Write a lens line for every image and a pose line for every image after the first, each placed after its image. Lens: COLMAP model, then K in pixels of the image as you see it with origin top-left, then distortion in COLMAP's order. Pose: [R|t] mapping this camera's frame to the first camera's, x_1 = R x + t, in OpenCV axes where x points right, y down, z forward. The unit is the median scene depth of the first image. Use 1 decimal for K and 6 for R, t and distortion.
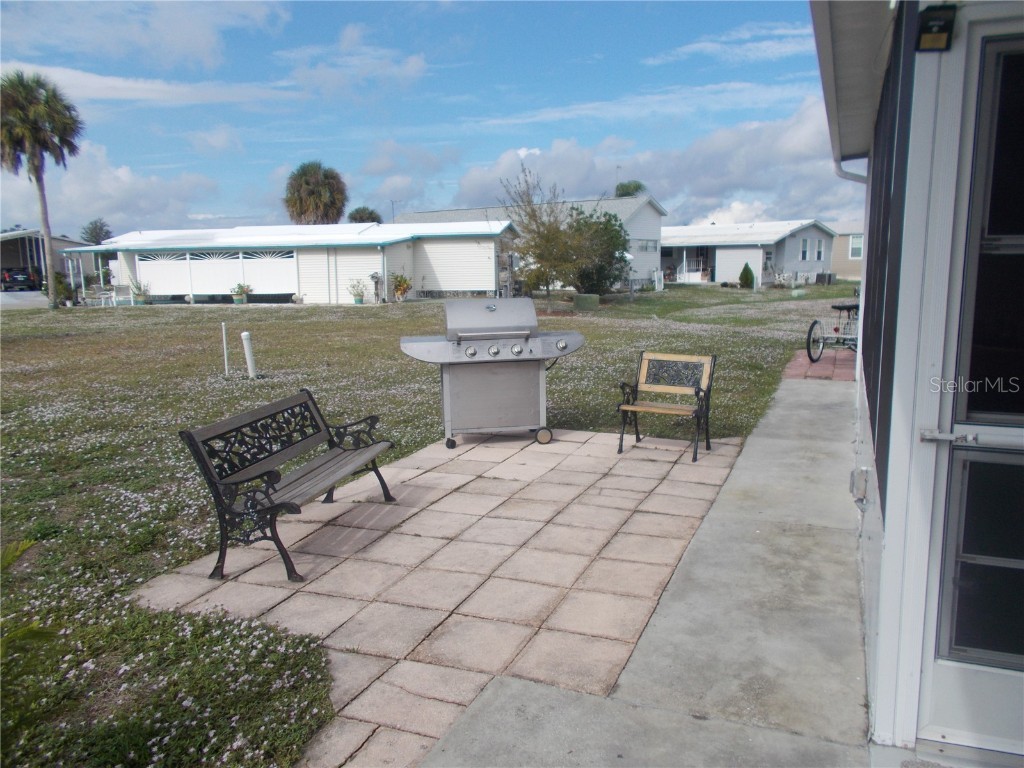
lens RADIAL K [[792.1, 0, 512.5], [0, 792.1, 384.5], [0, 0, 1]] dist [0.011742, -0.000847]
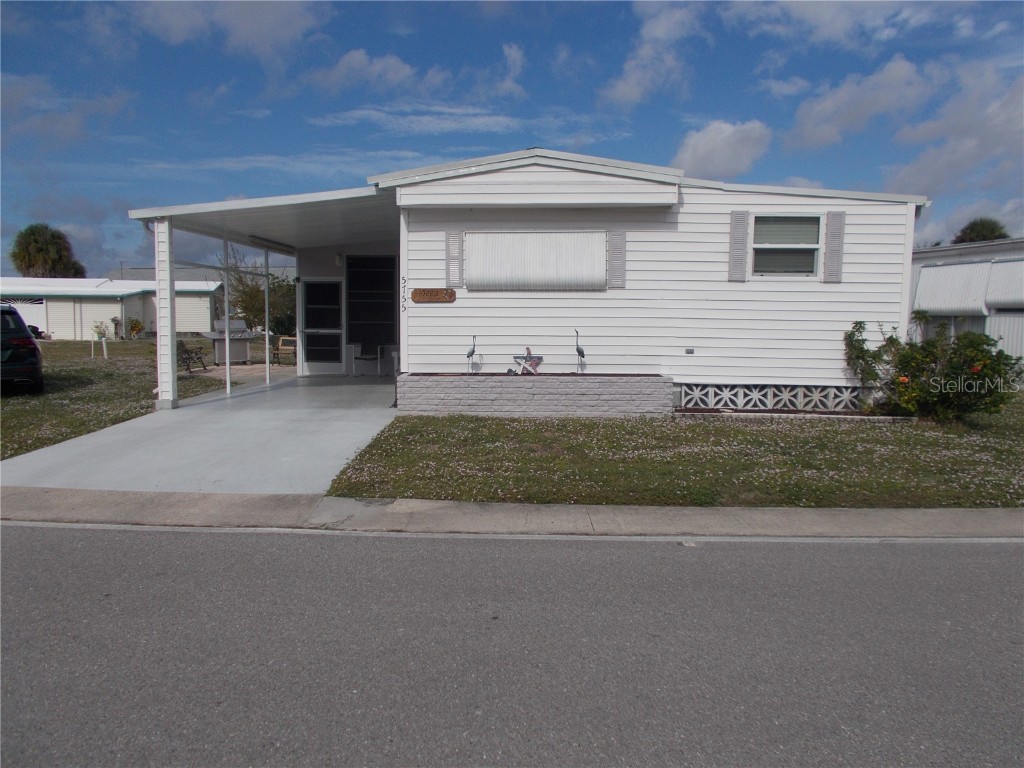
lens RADIAL K [[792.1, 0, 510.9], [0, 792.1, 383.8], [0, 0, 1]] dist [0.011742, -0.000847]
pose [[0.920806, -0.008545, 0.389928, -0.080725], [0.032526, 0.997960, -0.054940, 0.063778], [-0.388663, 0.063272, 0.919205, -0.464715]]
